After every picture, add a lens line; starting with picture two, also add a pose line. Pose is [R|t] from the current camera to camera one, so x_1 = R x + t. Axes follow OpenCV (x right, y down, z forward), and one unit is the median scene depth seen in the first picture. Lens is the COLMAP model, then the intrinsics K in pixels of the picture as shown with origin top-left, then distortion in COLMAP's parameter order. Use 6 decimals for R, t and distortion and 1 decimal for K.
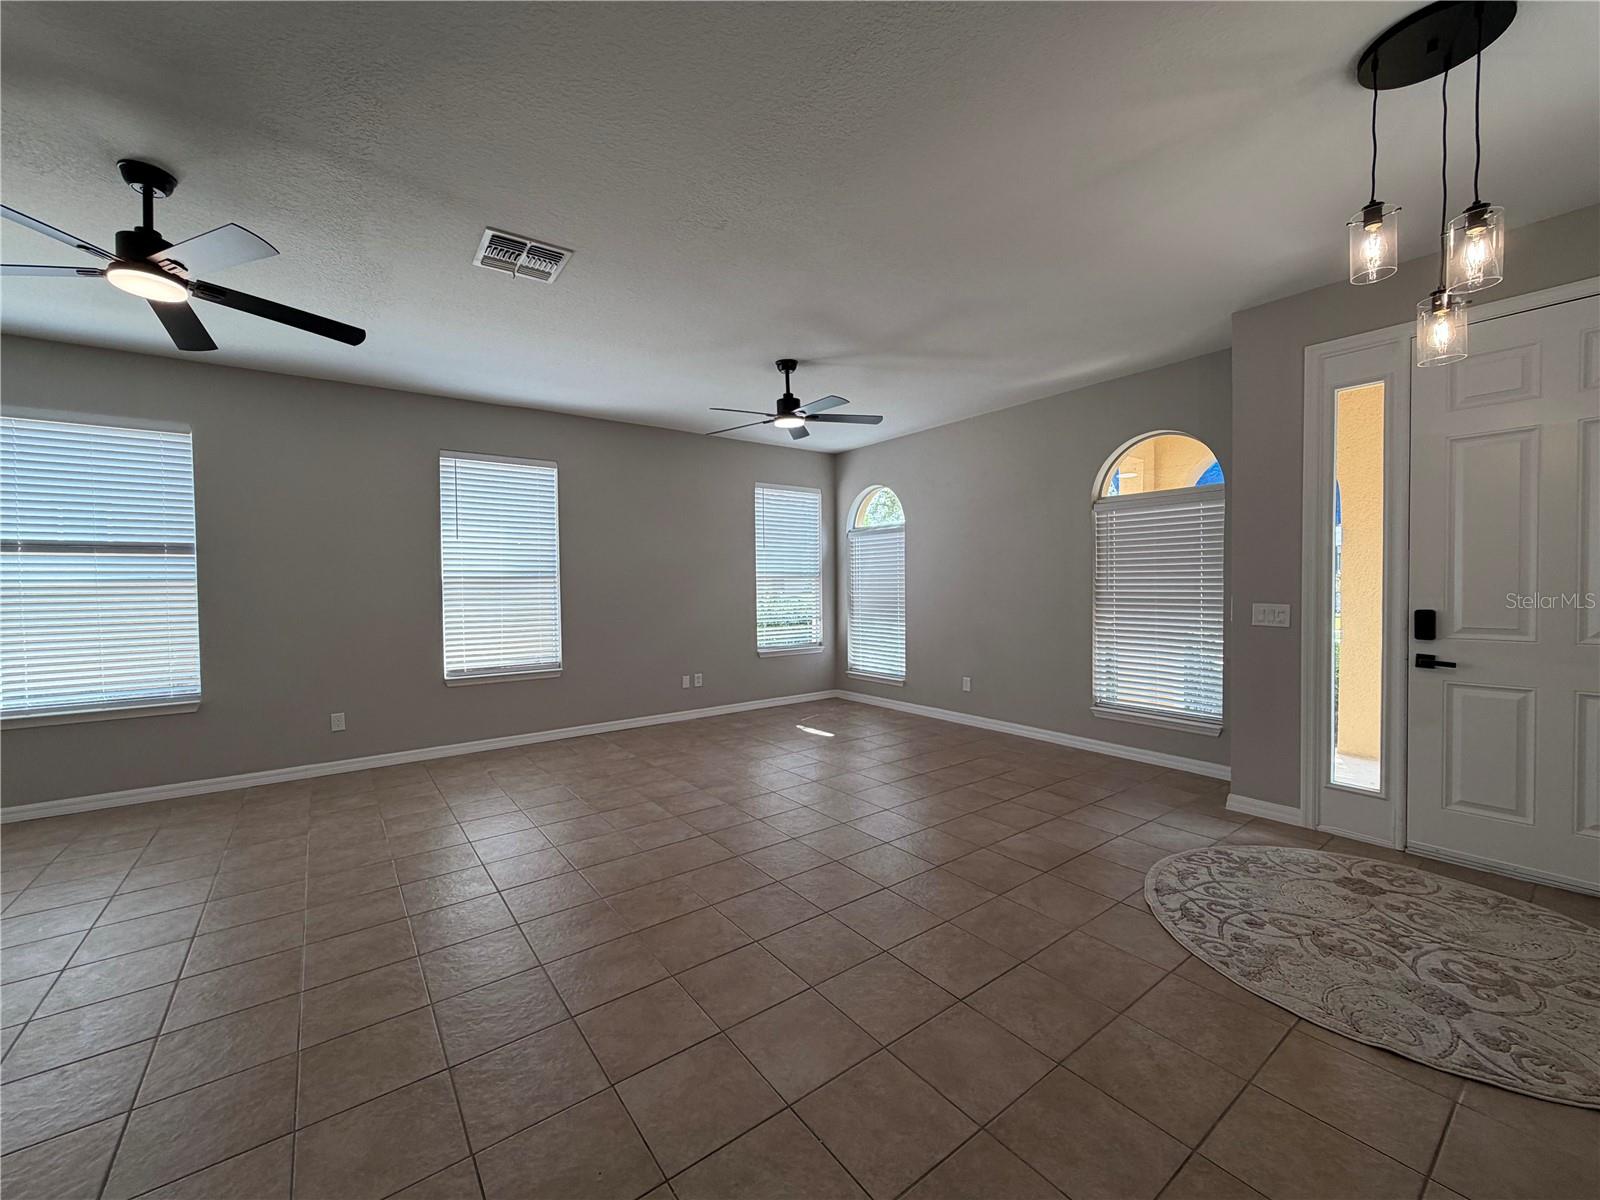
lens RADIAL K [[637.6, 0, 795.9], [0, 637.6, 598.5], [0, 0, 1]] dist [-0.000292, -0.000002]
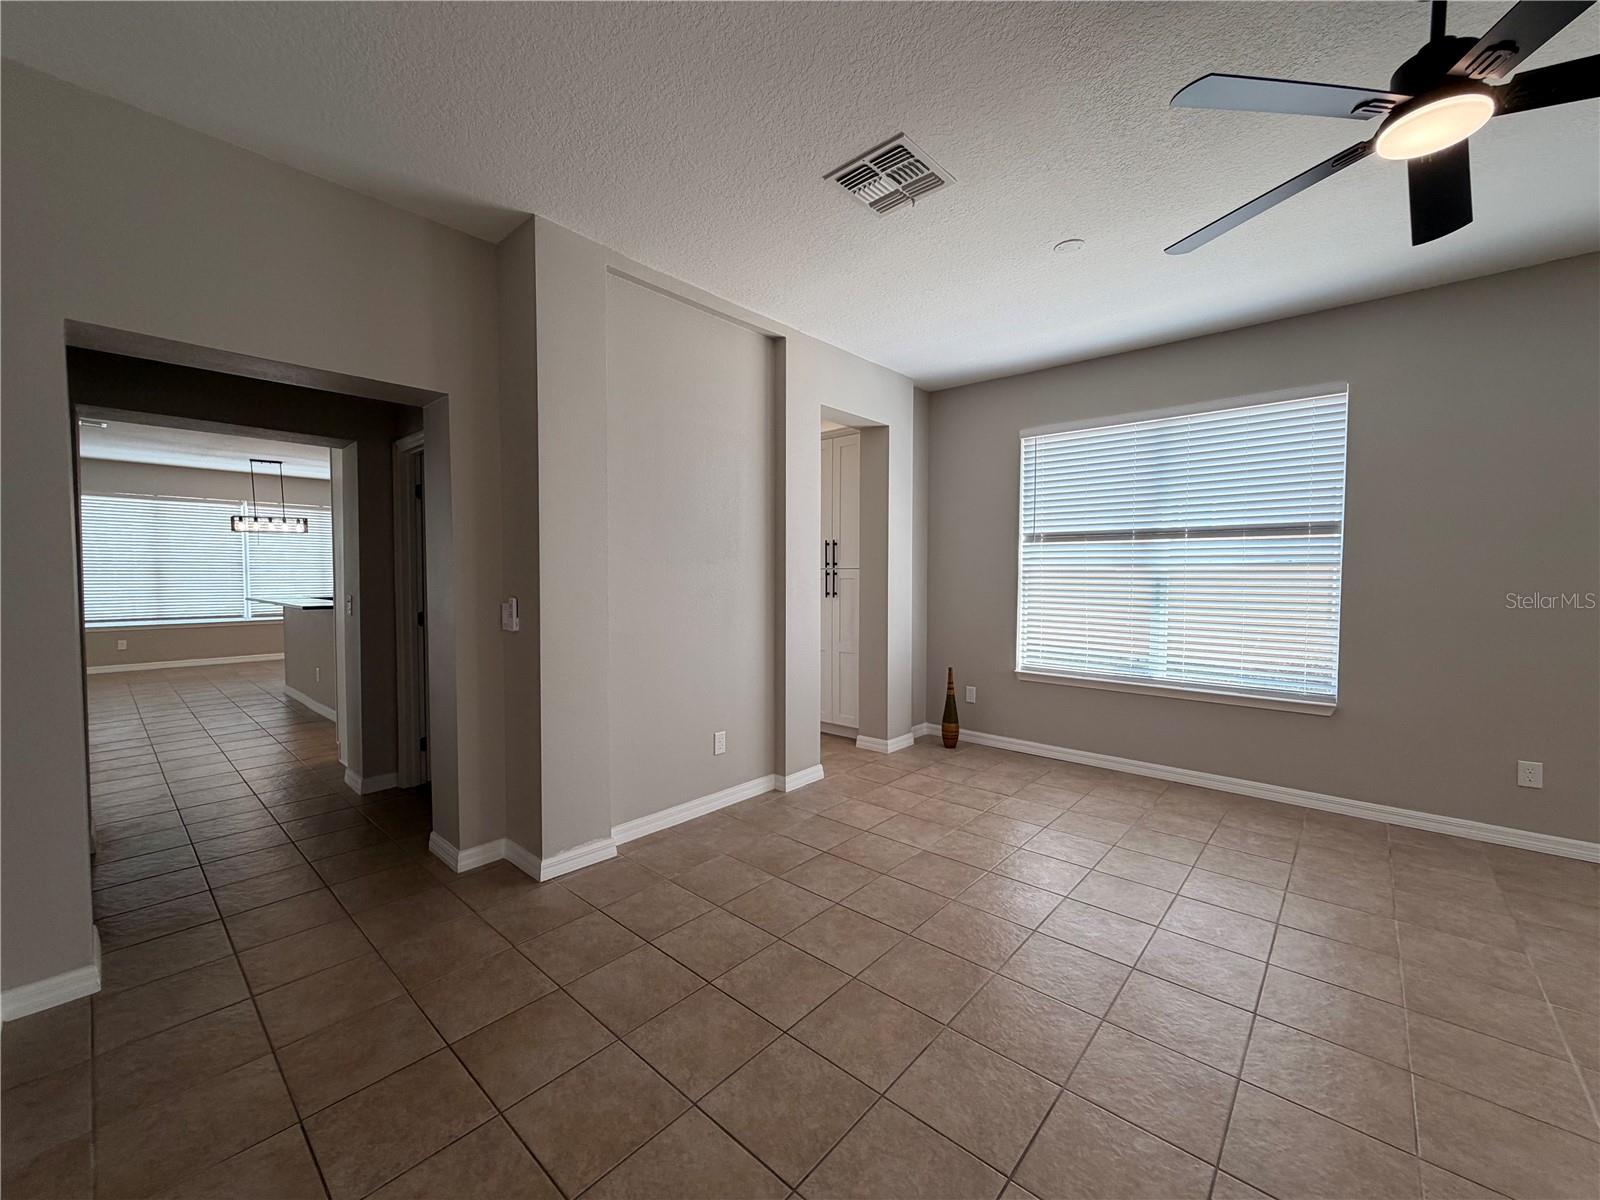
lens RADIAL K [[636.1, 0, 794.1], [0, 636.1, 599.4], [0, 0, 1]] dist [-0.000089, -0.000025]
pose [[0.199590, 0.050437, -0.978581, -0.291747], [-0.029504, 0.998531, 0.045448, 0.001873], [0.979435, 0.019802, 0.200785, 0.130088]]
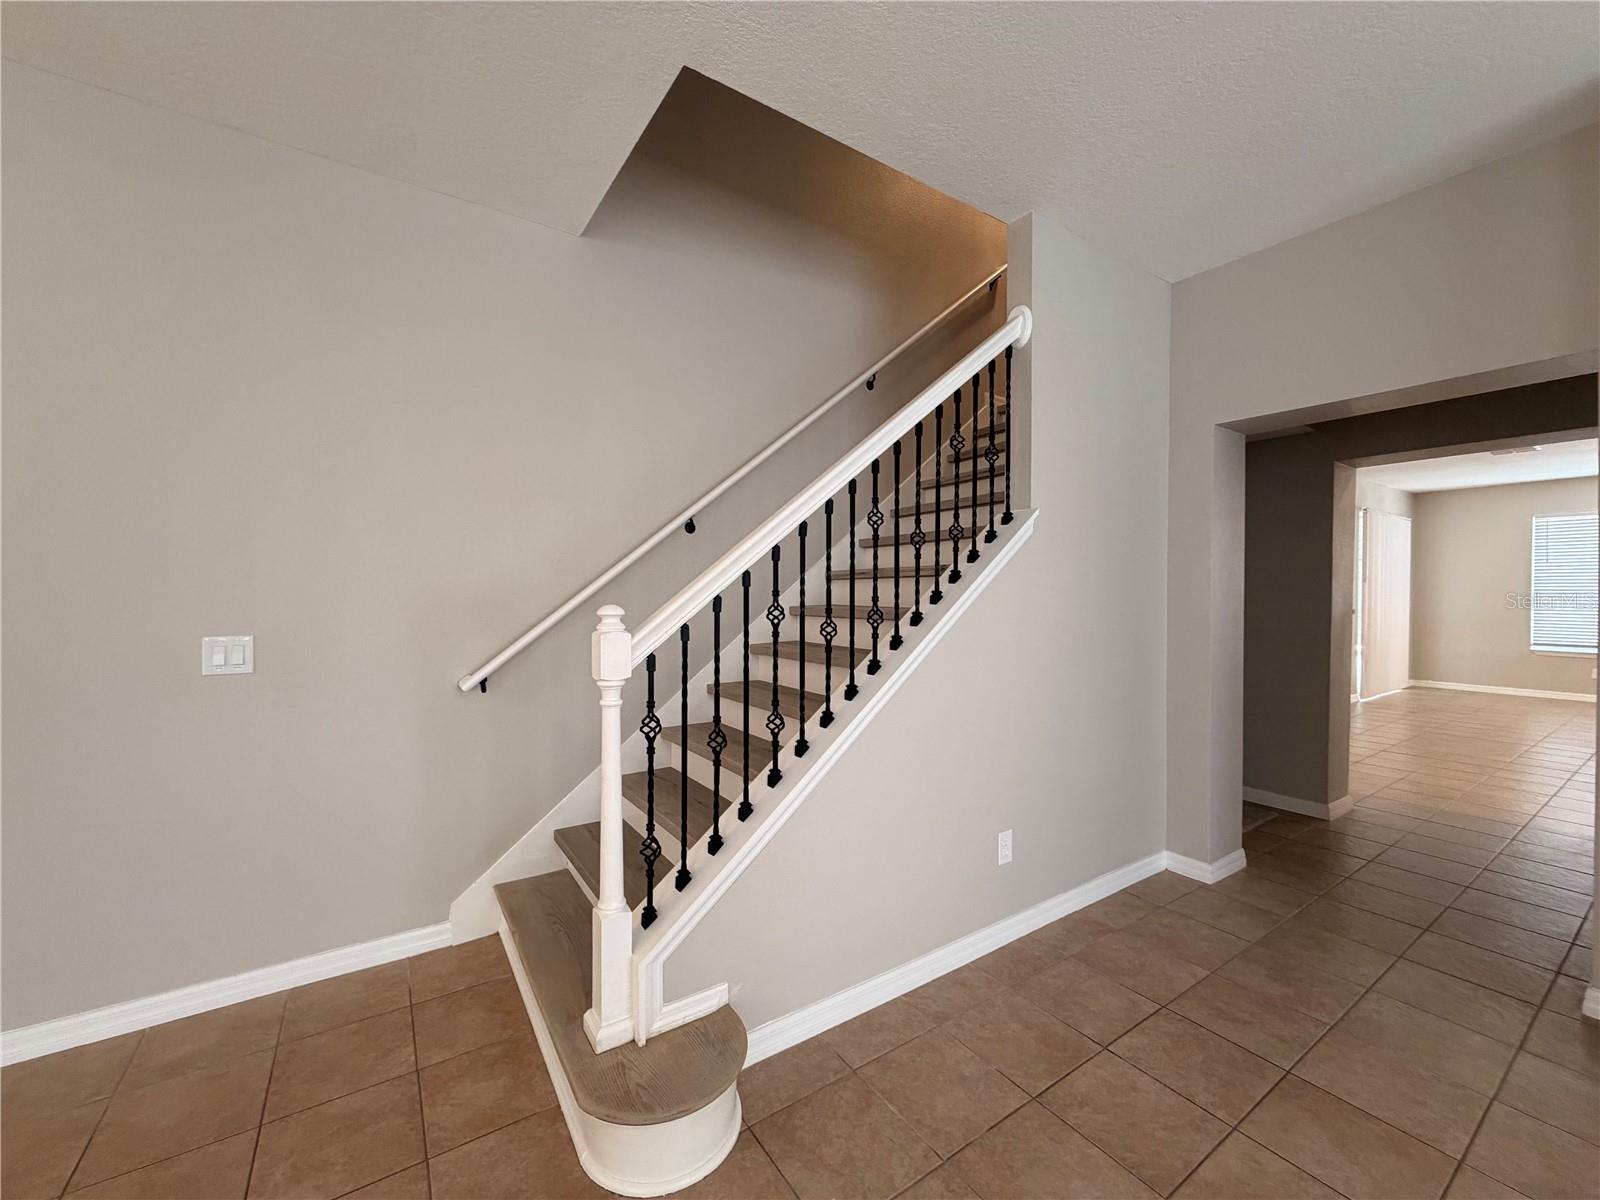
lens RADIAL K [[636.1, 0, 794.1], [0, 636.1, 599.4], [0, 0, 1]] dist [-0.000089, -0.000025]
pose [[-0.998498, 0.008718, 0.054092, -0.465541], [0.010619, 0.999333, 0.034946, -0.005094], [-0.053751, 0.035468, -0.997924, 0.474081]]
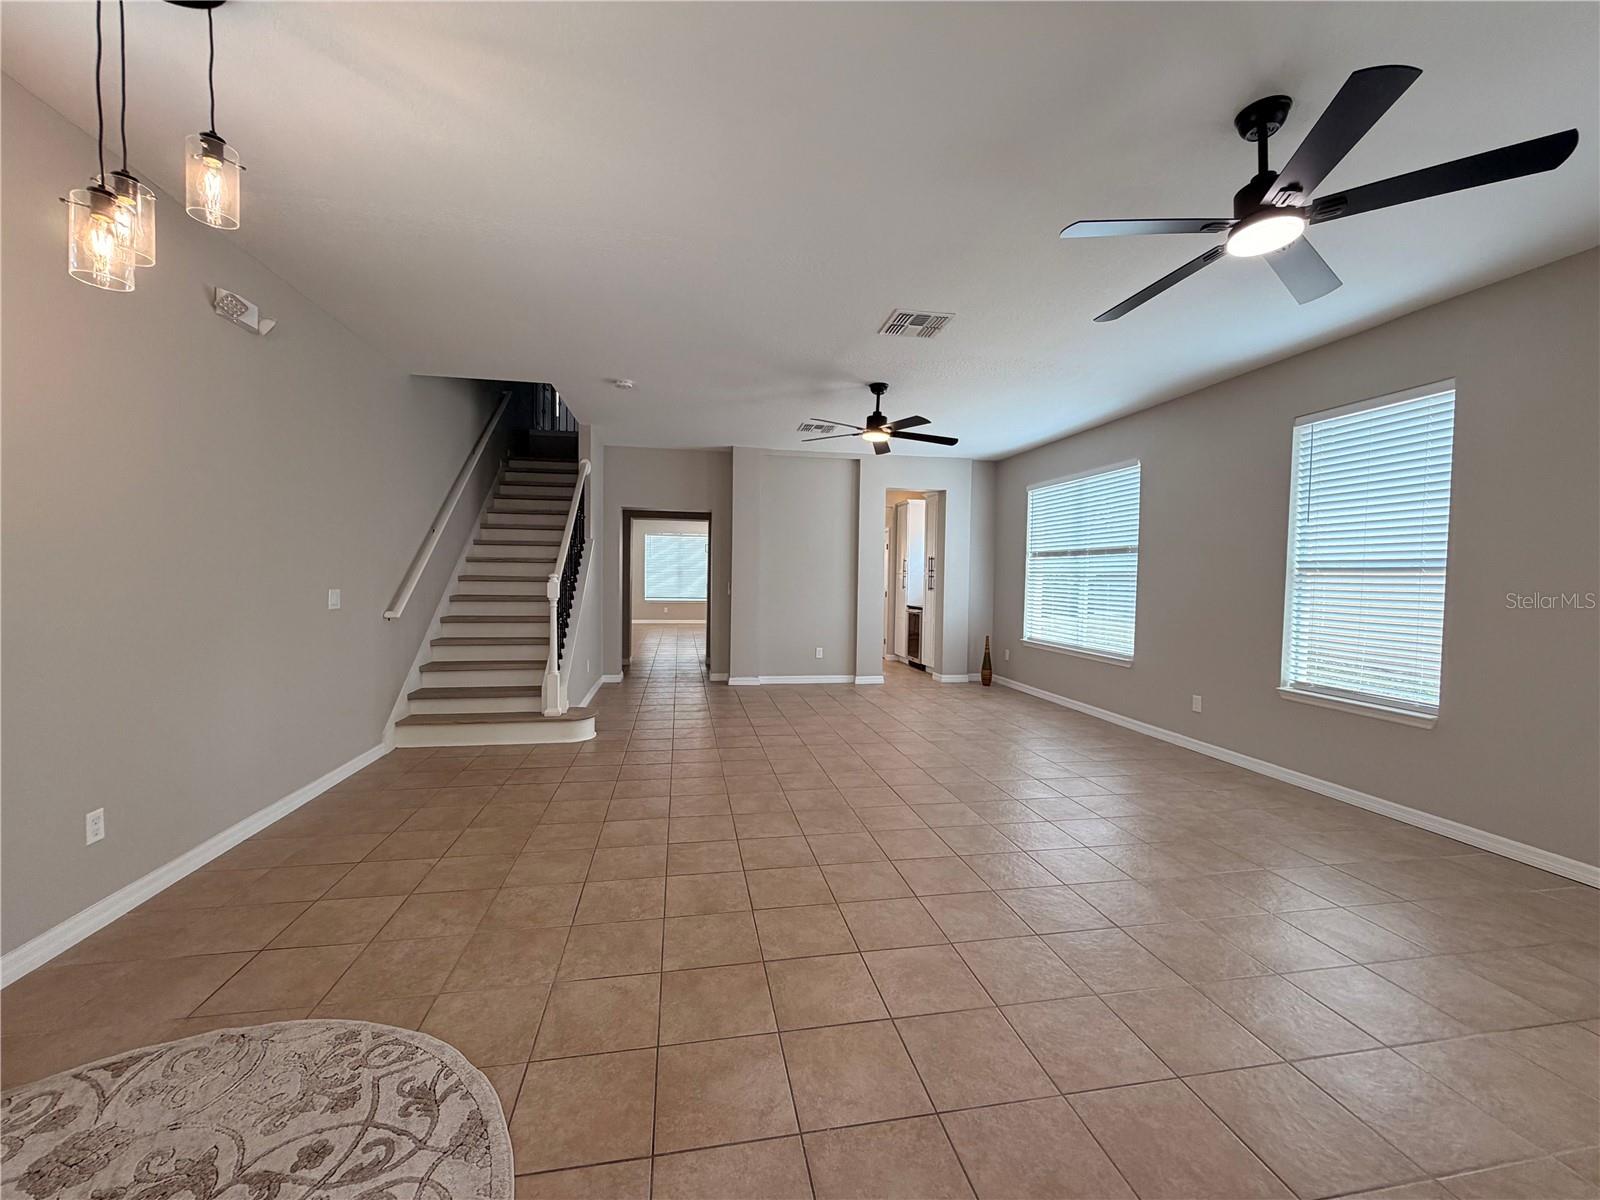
lens RADIAL K [[636.1, 0, 794.1], [0, 636.1, 599.4], [0, 0, 1]] dist [-0.000089, -0.000025]
pose [[-0.445682, 0.036210, -0.894459, 0.701626], [-0.033864, 0.997784, 0.057267, -0.027653], [0.894551, 0.055813, -0.443468, 1.109877]]
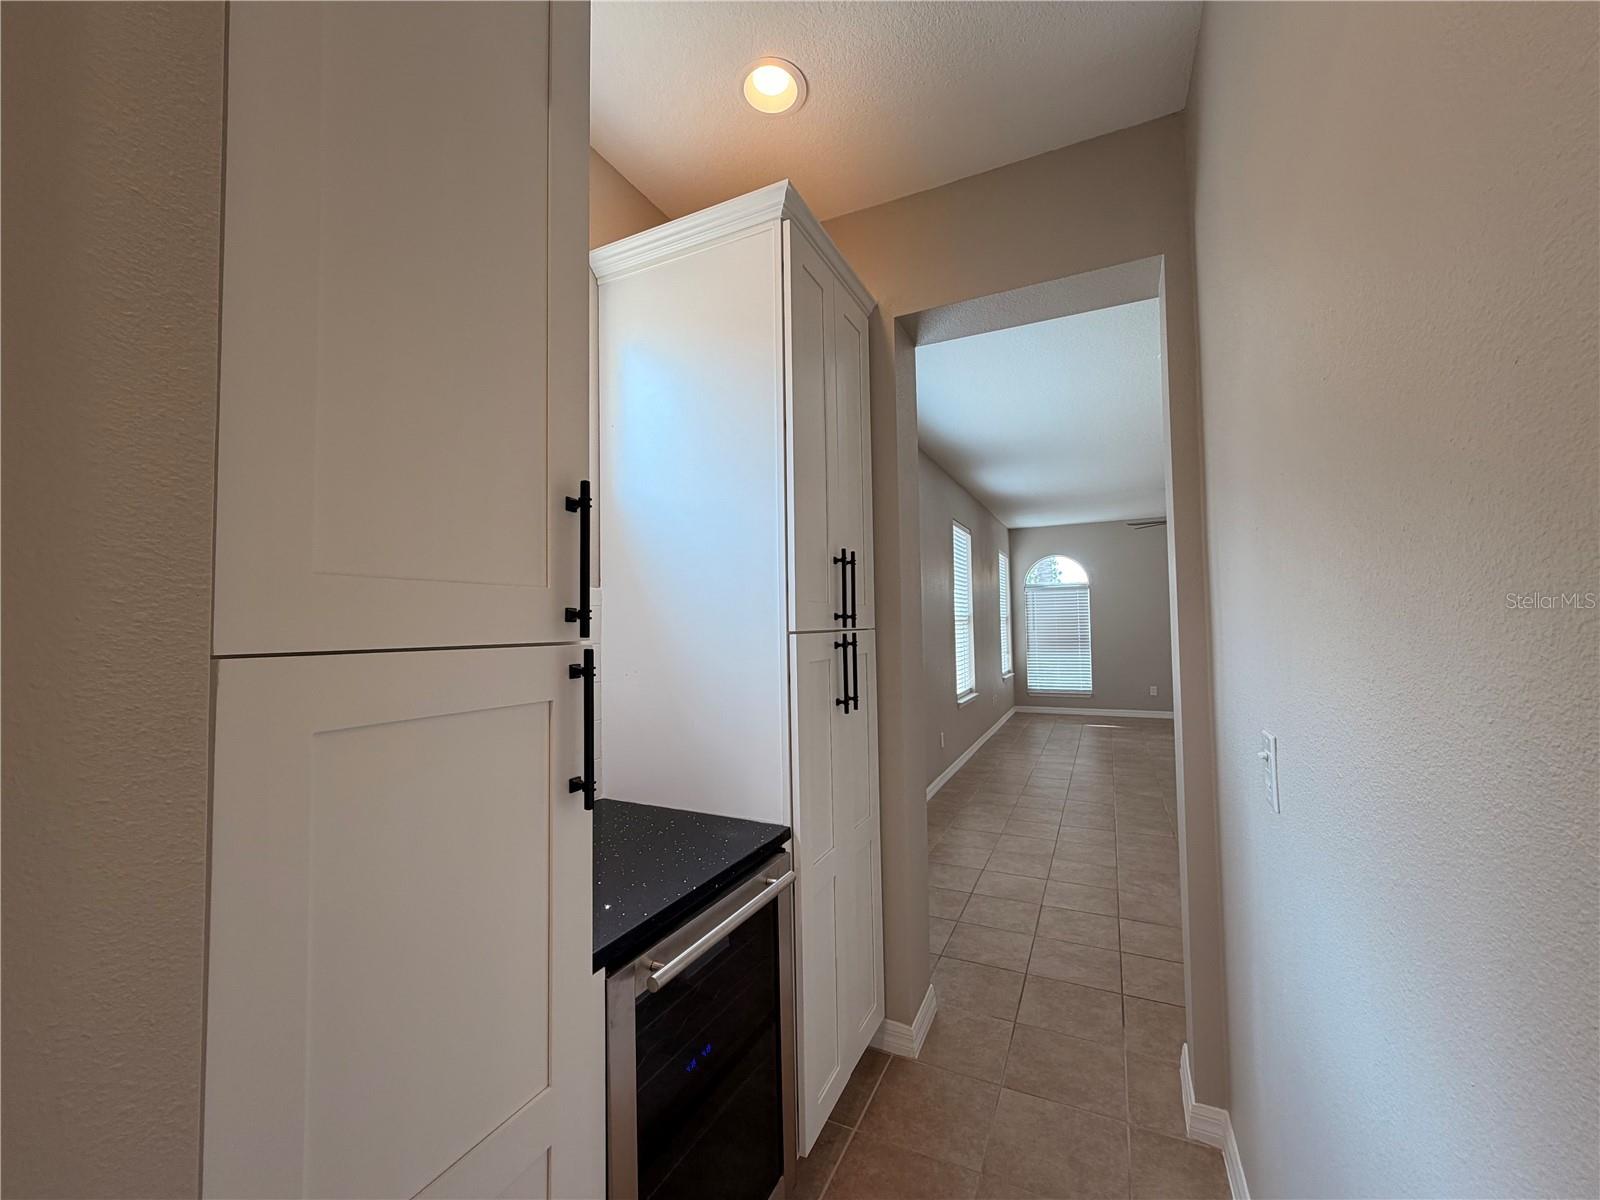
lens RADIAL K [[636.1, 0, 794.1], [0, 636.1, 599.4], [0, 0, 1]] dist [-0.000089, -0.000025]
pose [[0.890420, 0.014645, 0.454905, -1.976716], [0.017599, 0.997627, -0.066566, 0.004702], [-0.454800, 0.067278, 0.888049, 0.059395]]
